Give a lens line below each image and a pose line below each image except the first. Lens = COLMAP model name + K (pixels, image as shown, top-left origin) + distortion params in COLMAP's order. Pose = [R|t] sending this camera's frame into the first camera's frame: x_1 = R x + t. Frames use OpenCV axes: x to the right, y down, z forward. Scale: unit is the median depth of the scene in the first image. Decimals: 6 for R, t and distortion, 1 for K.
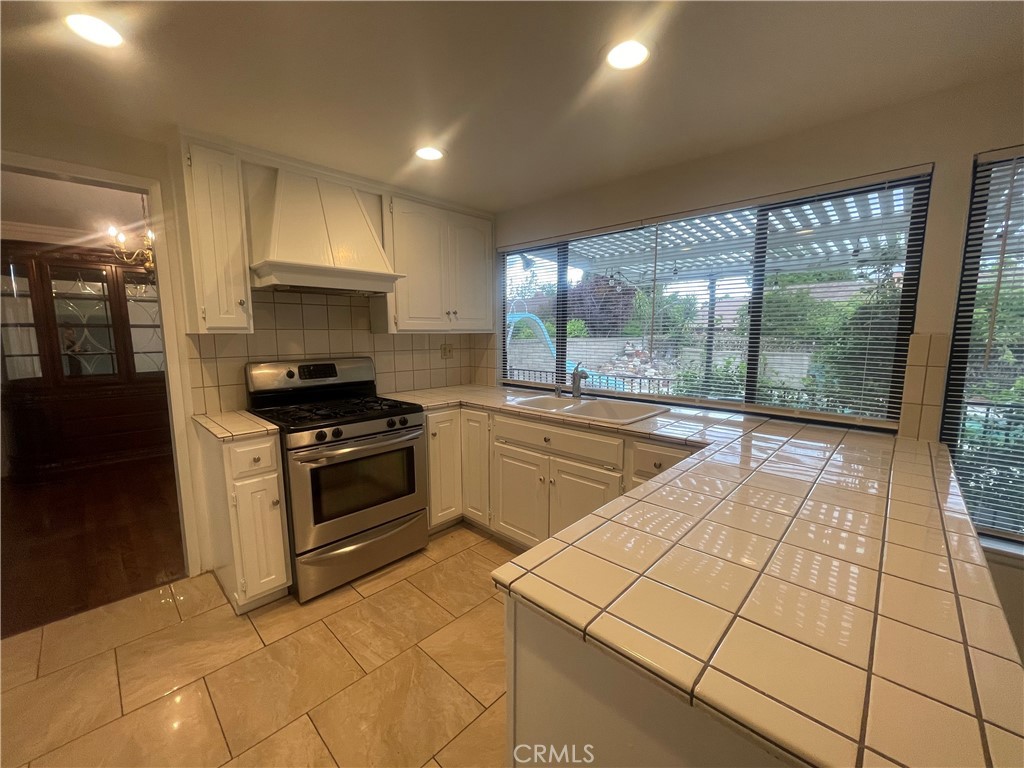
lens RADIAL K [[409.6, 0, 510.5], [0, 409.6, 386.6], [0, 0, 1]] dist [-0.001781, -0.000425]
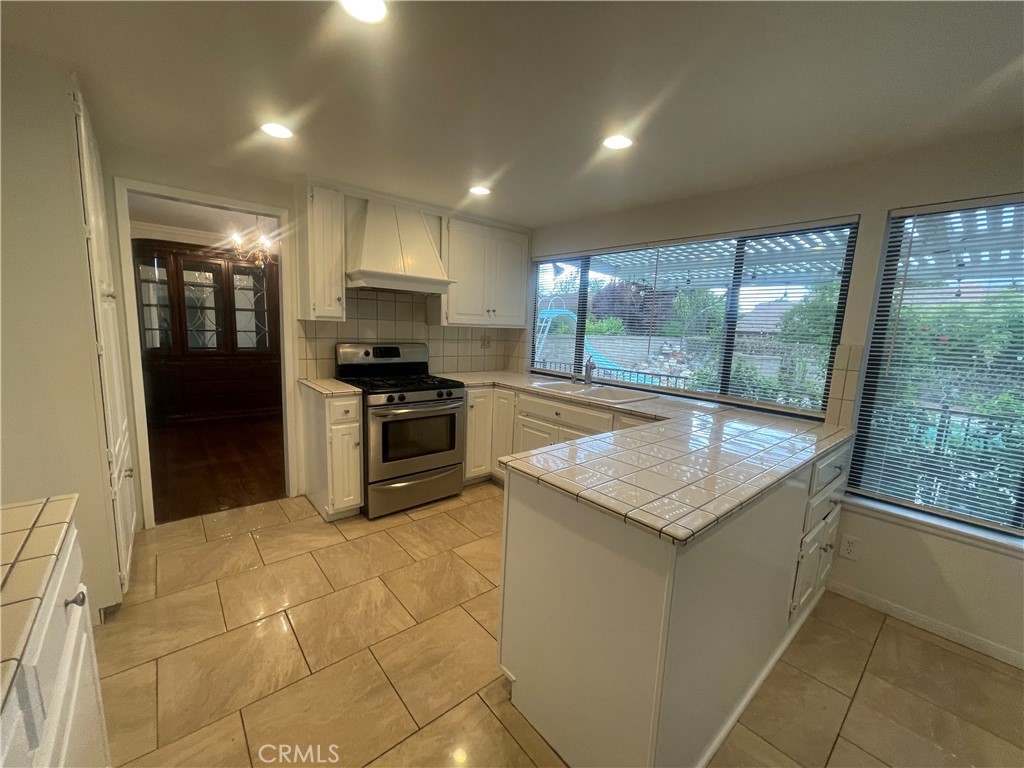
lens RADIAL K [[409.6, 0, 513.1], [0, 409.6, 385.4], [0, 0, 1]] dist [-0.001781, -0.000425]
pose [[0.994394, 0.057536, -0.088717, 0.056650], [-0.056438, 0.998296, 0.014841, 0.028094], [0.089419, -0.009751, 0.995946, -0.287834]]
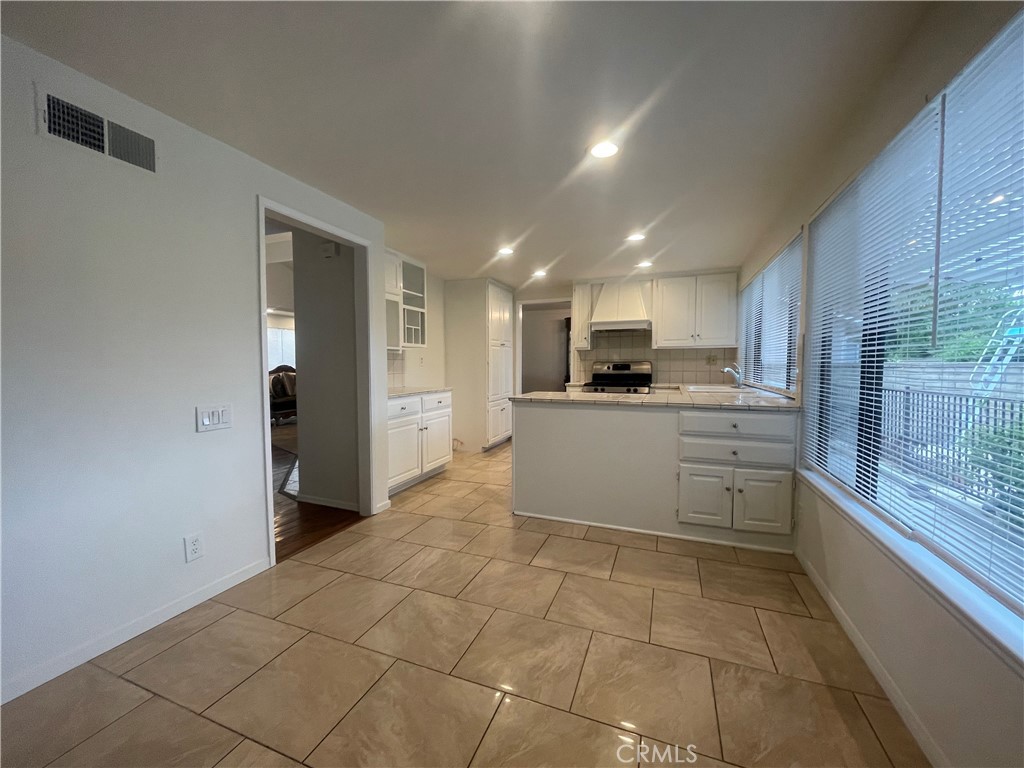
lens RADIAL K [[409.6, 0, 511.0], [0, 409.6, 383.3], [0, 0, 1]] dist [-0.001781, -0.000425]
pose [[0.387818, 0.036885, -0.920998, 1.414470], [-0.112383, 0.993636, -0.007528, 0.138807], [0.914859, 0.106424, 0.389496, -0.383679]]
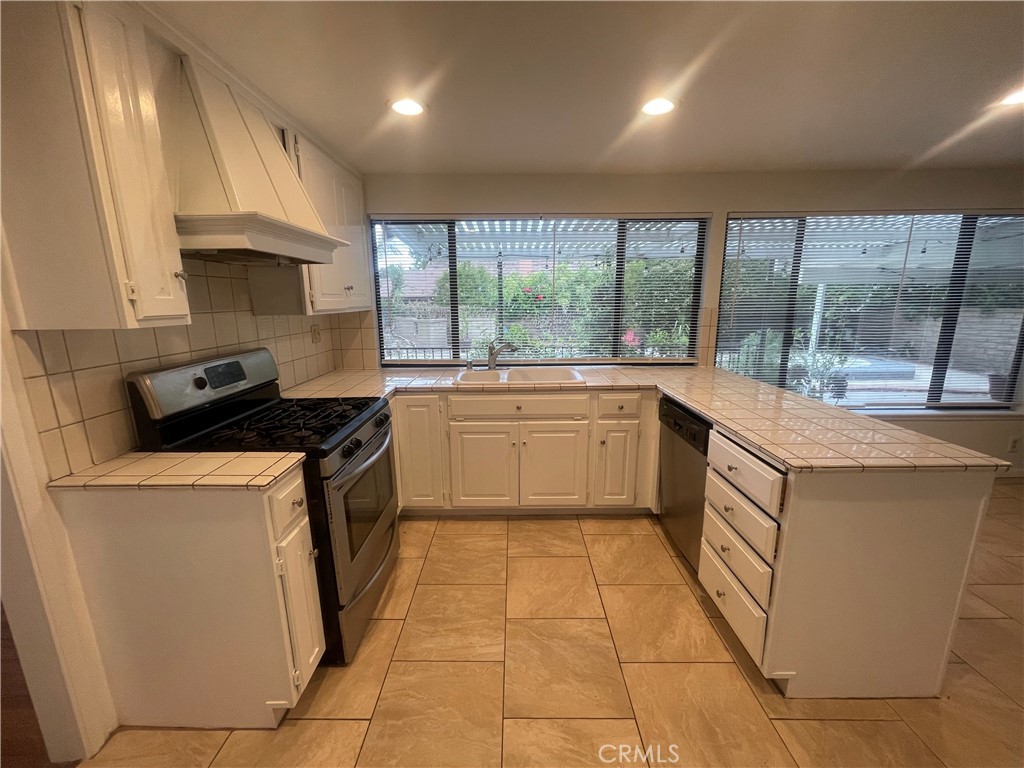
lens RADIAL K [[409.6, 0, 509.0], [0, 409.6, 382.5], [0, 0, 1]] dist [-0.001781, -0.000425]
pose [[0.723604, -0.139070, 0.676060, -0.658794], [0.093718, 0.990216, 0.103386, -0.055714], [-0.683823, -0.011451, 0.729558, 0.188985]]
